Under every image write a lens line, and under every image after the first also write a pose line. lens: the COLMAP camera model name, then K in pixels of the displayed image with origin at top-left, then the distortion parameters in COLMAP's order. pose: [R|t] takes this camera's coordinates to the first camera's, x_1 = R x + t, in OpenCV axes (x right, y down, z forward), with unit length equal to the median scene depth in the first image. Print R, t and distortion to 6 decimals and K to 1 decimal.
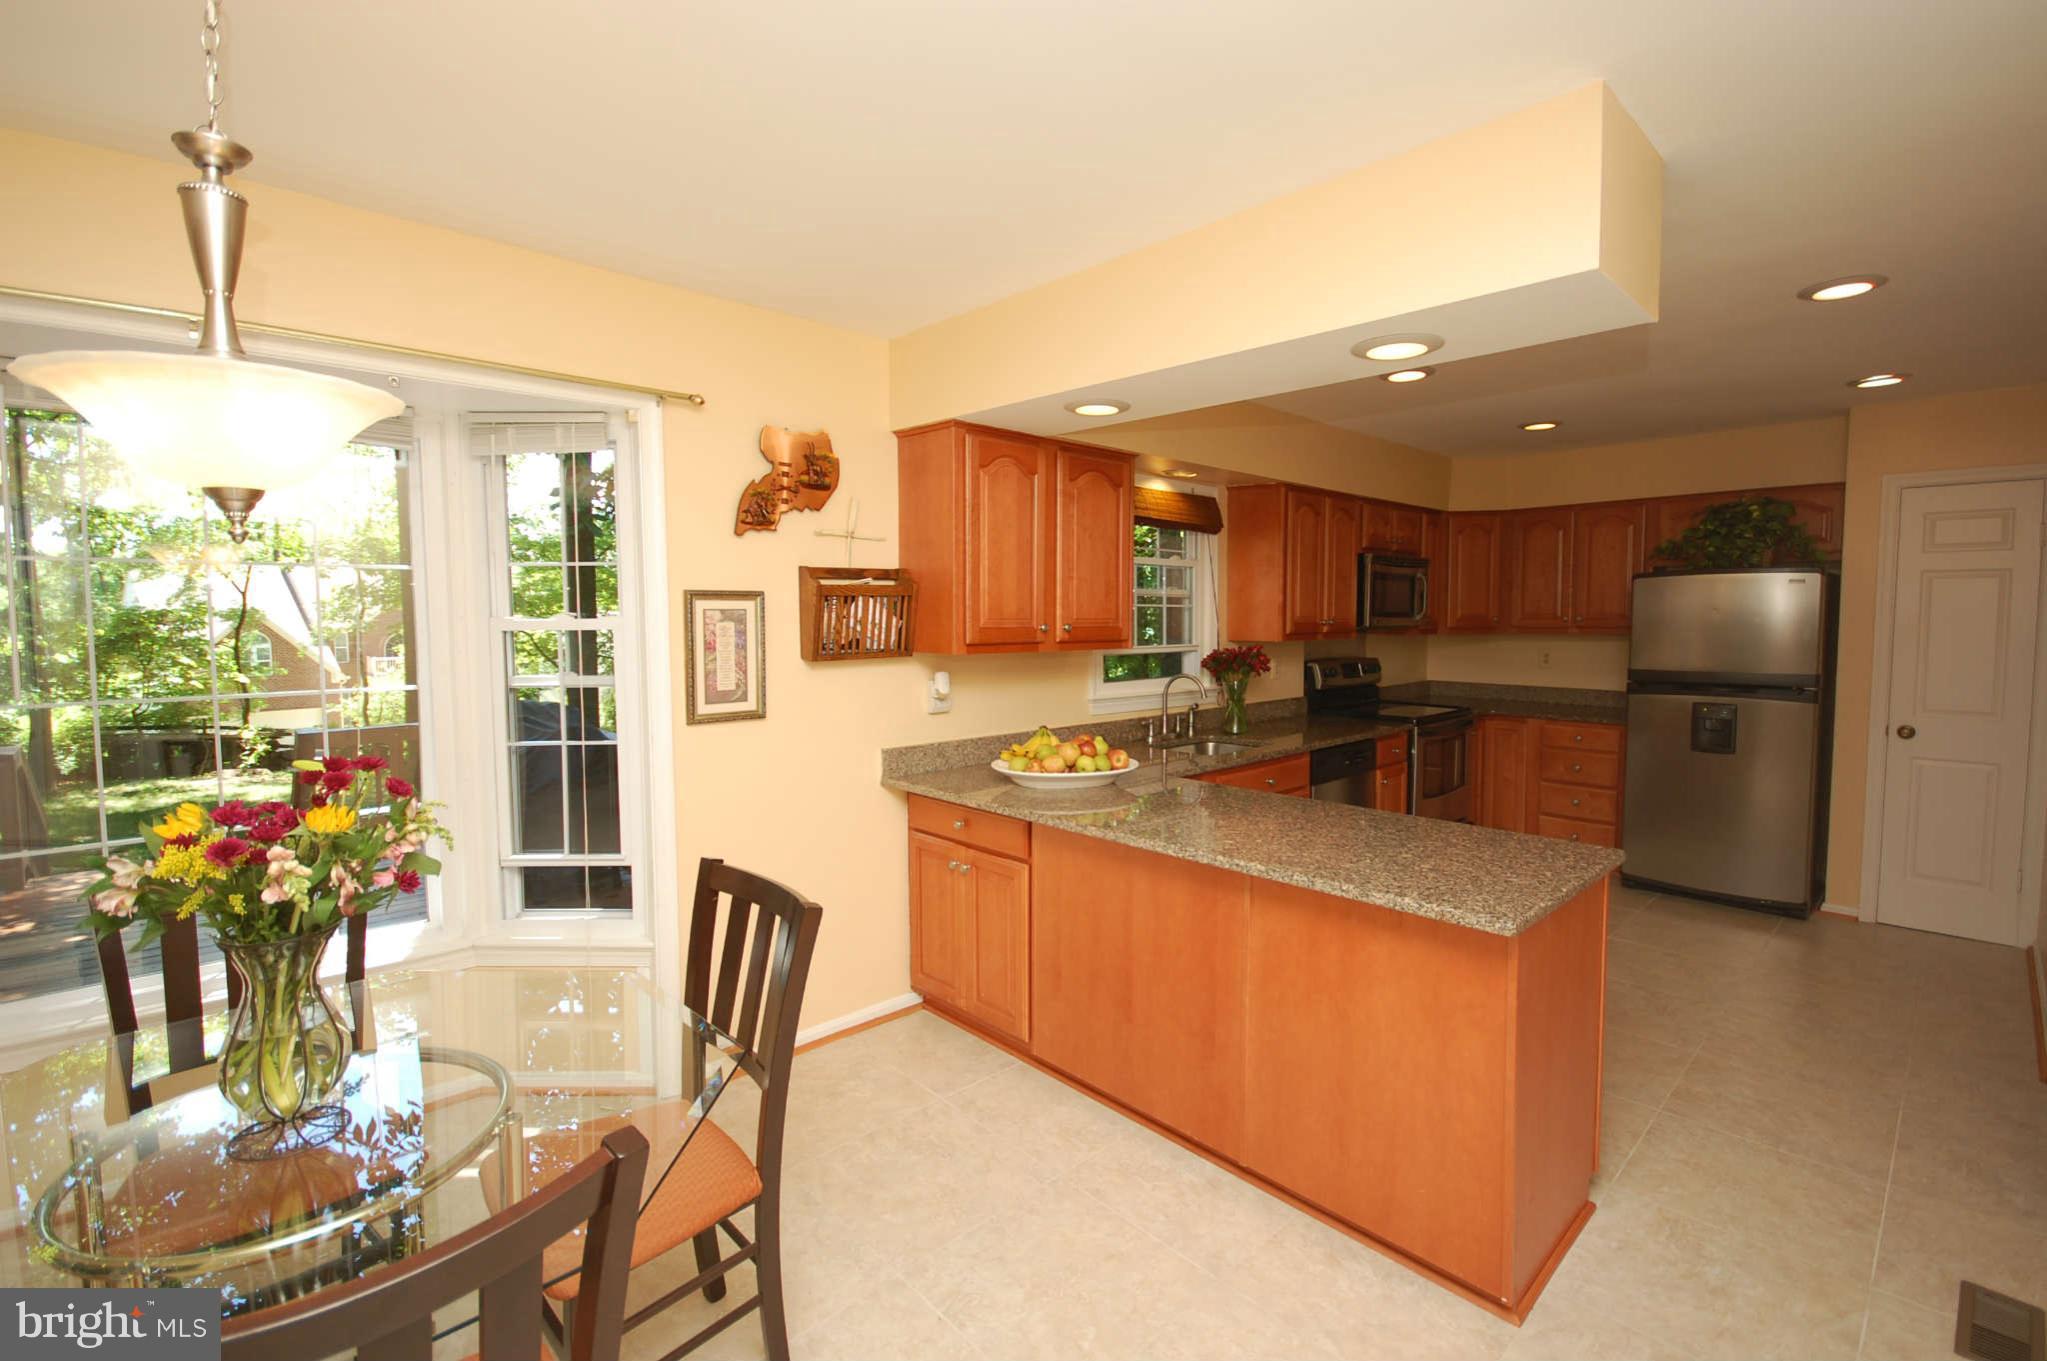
lens RADIAL K [[897.8, 0, 1034.1], [0, 897.8, 670.8], [0, 0, 1]] dist [0.011432, -0.012054]
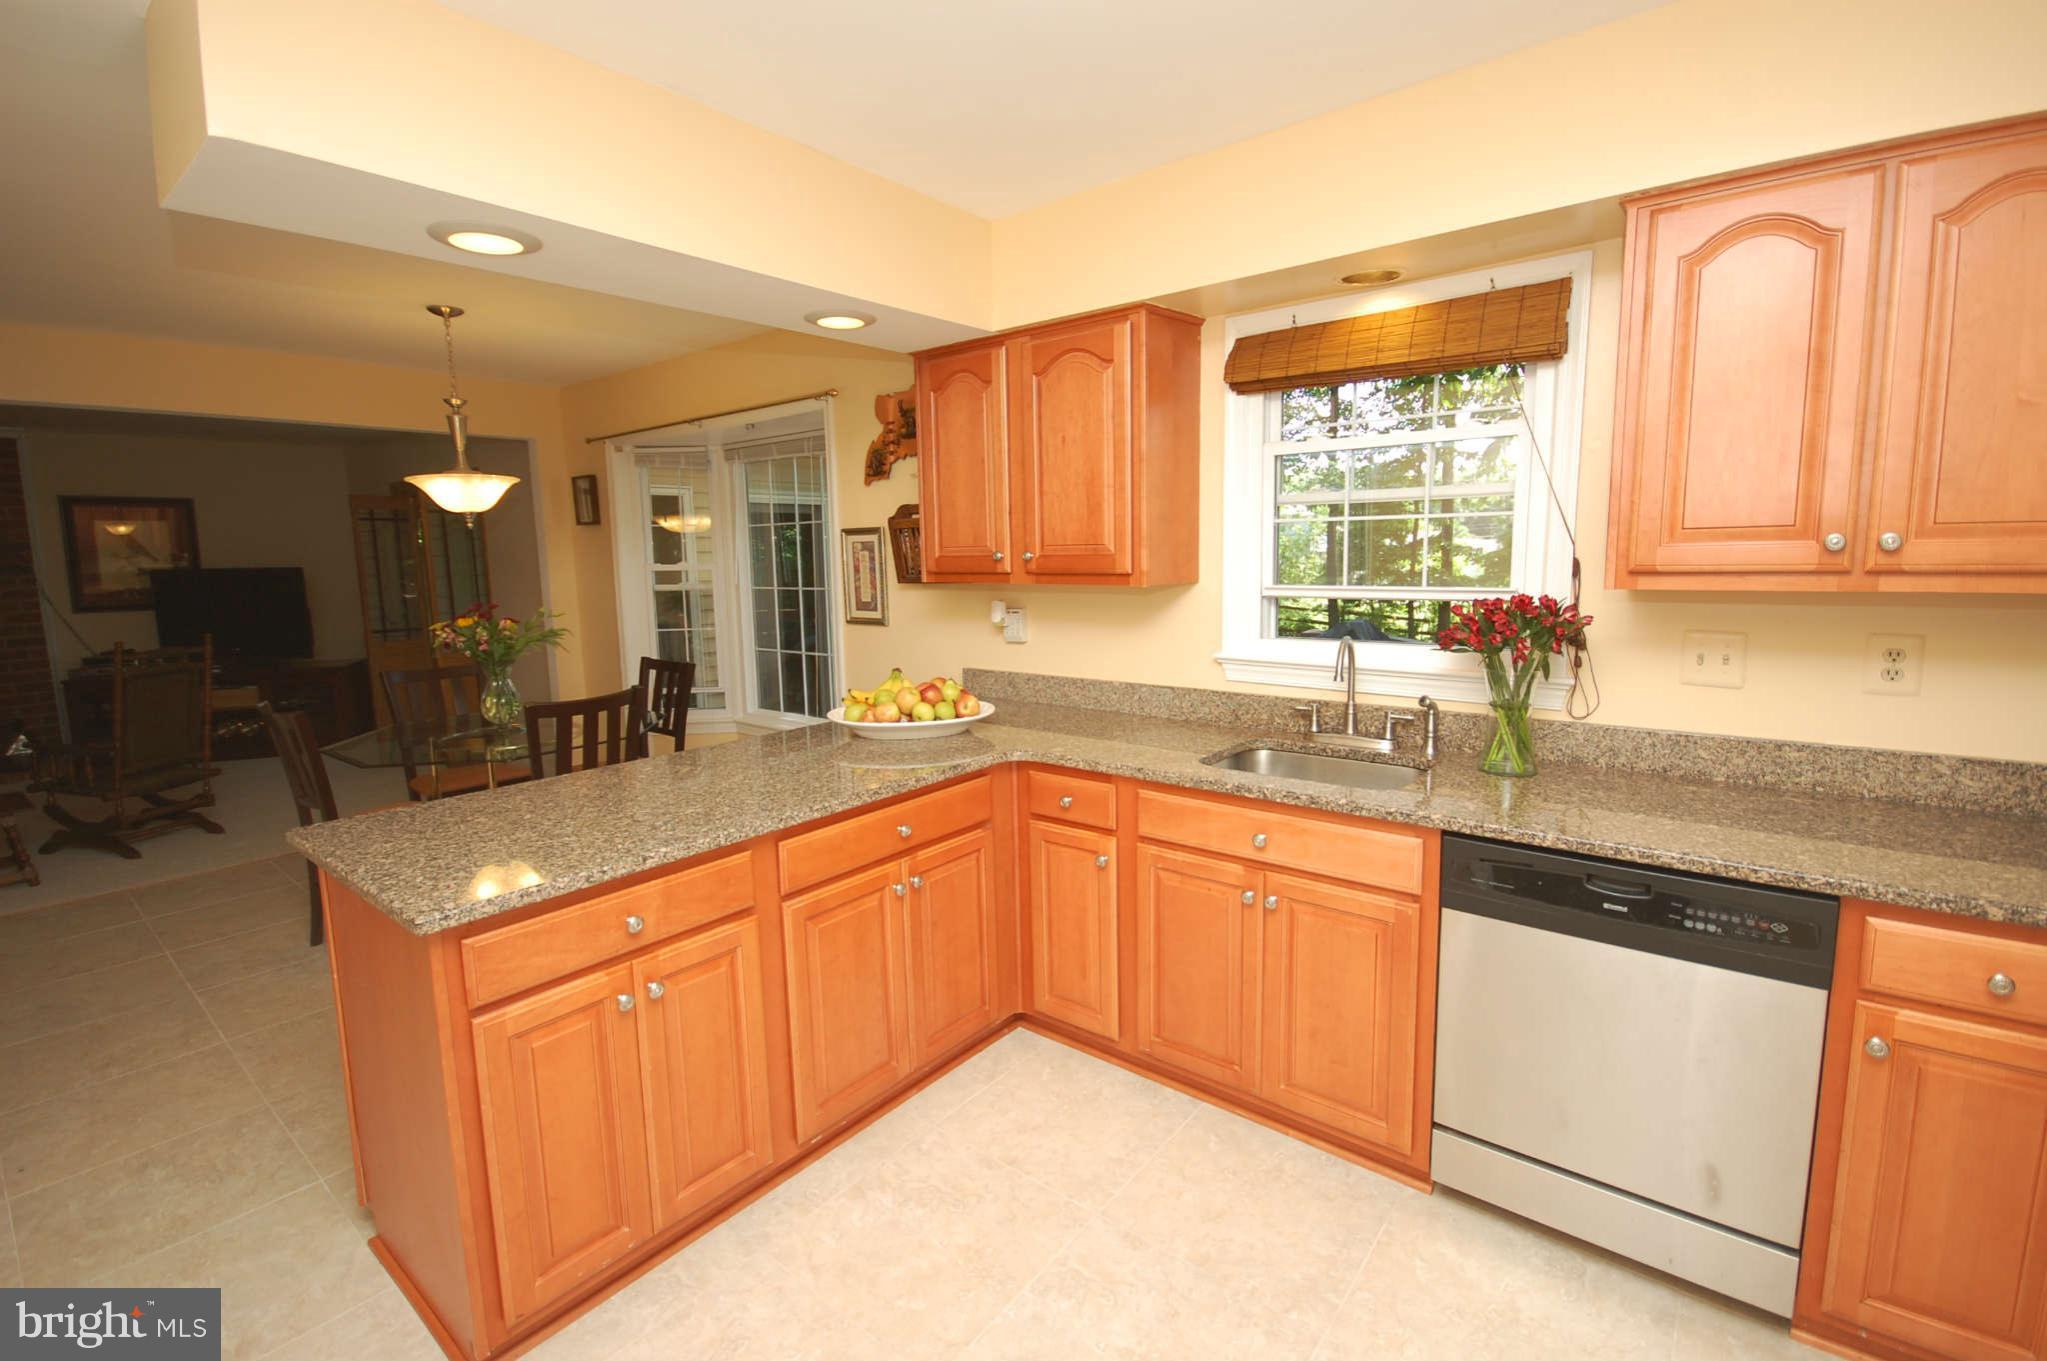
lens RADIAL K [[897.8, 0, 1034.1], [0, 897.8, 670.8], [0, 0, 1]] dist [0.011432, -0.012054]
pose [[0.137801, 0.130351, -0.981845, 0.683329], [-0.045158, 0.991098, 0.125242, -0.036941], [0.989430, 0.027080, 0.142461, 0.694618]]
